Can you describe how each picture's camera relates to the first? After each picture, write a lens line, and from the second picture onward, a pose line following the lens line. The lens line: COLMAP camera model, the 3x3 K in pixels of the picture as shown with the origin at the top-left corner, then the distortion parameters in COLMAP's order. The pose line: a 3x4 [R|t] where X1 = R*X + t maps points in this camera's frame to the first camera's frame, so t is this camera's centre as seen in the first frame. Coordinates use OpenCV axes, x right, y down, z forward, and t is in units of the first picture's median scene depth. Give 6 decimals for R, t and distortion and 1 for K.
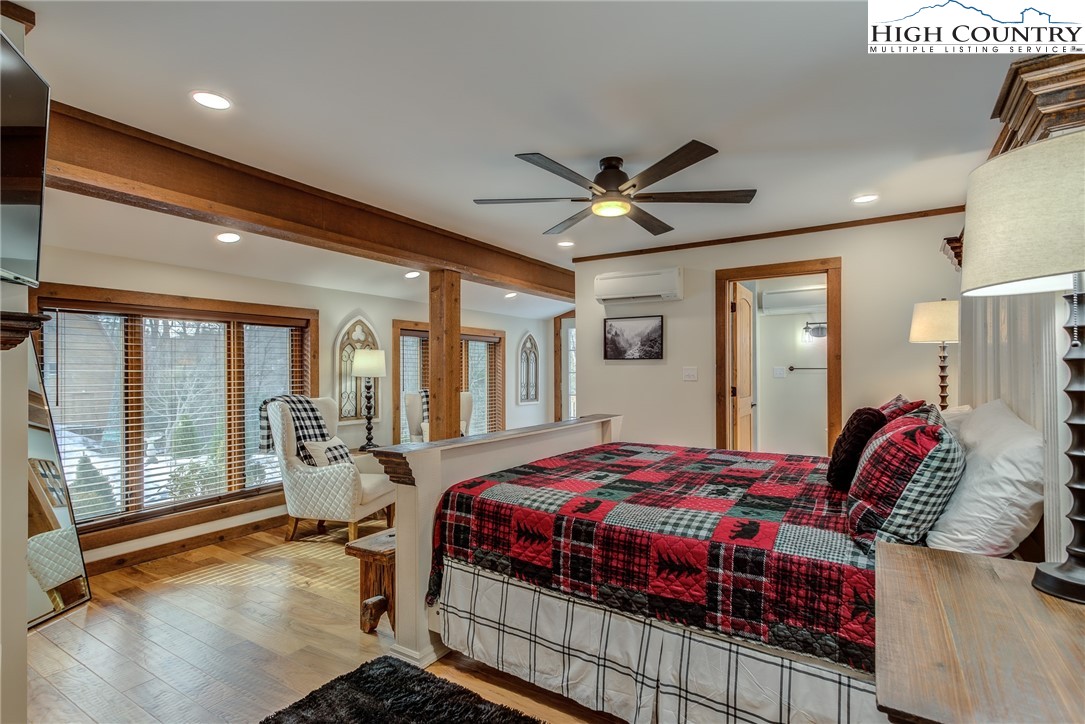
lens RADIAL K [[524.0, 0, 535.9], [0, 524.0, 369.4], [0, 0, 1]] dist [0.005192, 0.000333]
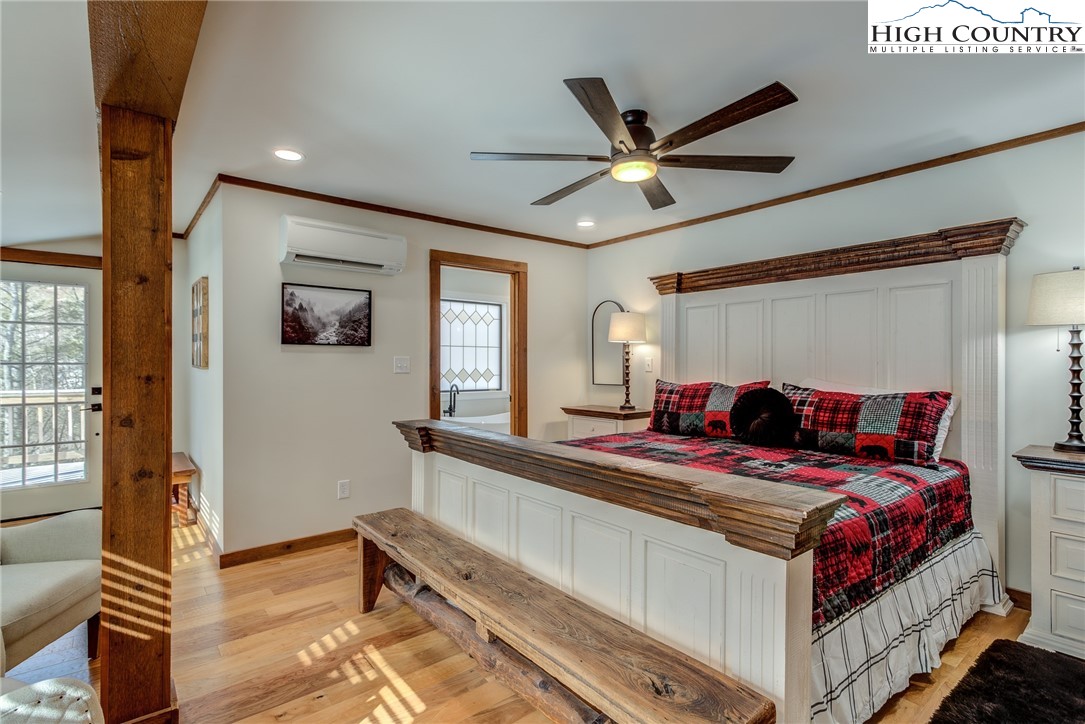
lens RADIAL K [[524.0, 0, 536.2], [0, 524.0, 358.2], [0, 0, 1]] dist [0.005192, 0.000333]
pose [[0.313360, 0.007907, 0.949601, -0.412288], [-0.004896, 0.999965, -0.006711, 0.002049], [-0.949622, -0.002546, 0.313388, 0.503422]]
